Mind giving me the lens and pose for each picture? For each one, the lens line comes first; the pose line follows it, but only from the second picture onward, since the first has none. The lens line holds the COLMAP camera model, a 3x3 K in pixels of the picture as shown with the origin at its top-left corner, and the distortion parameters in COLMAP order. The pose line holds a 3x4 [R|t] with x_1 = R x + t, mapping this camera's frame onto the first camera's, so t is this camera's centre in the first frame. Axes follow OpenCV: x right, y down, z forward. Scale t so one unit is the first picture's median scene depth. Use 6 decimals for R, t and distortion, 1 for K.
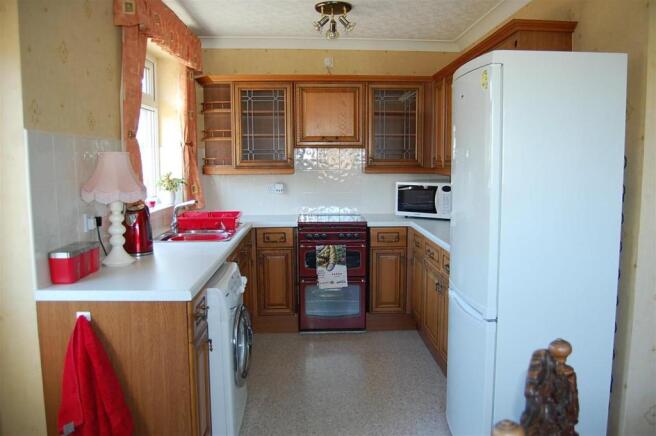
lens RADIAL K [[529.0, 0, 328.0], [0, 529.0, 218.0], [0, 0, 1]] dist [-0.004254, -0.004149]
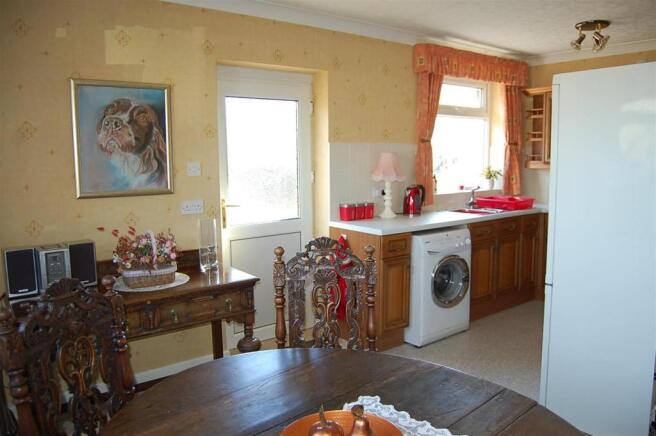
lens RADIAL K [[529.0, 0, 328.0], [0, 529.0, 218.0], [0, 0, 1]] dist [-0.004254, -0.004149]
pose [[0.576398, 0.105510, -0.810329, 0.574989], [-0.092951, 0.993659, 0.063263, -0.001717], [0.811865, 0.038857, 0.582551, -0.105211]]
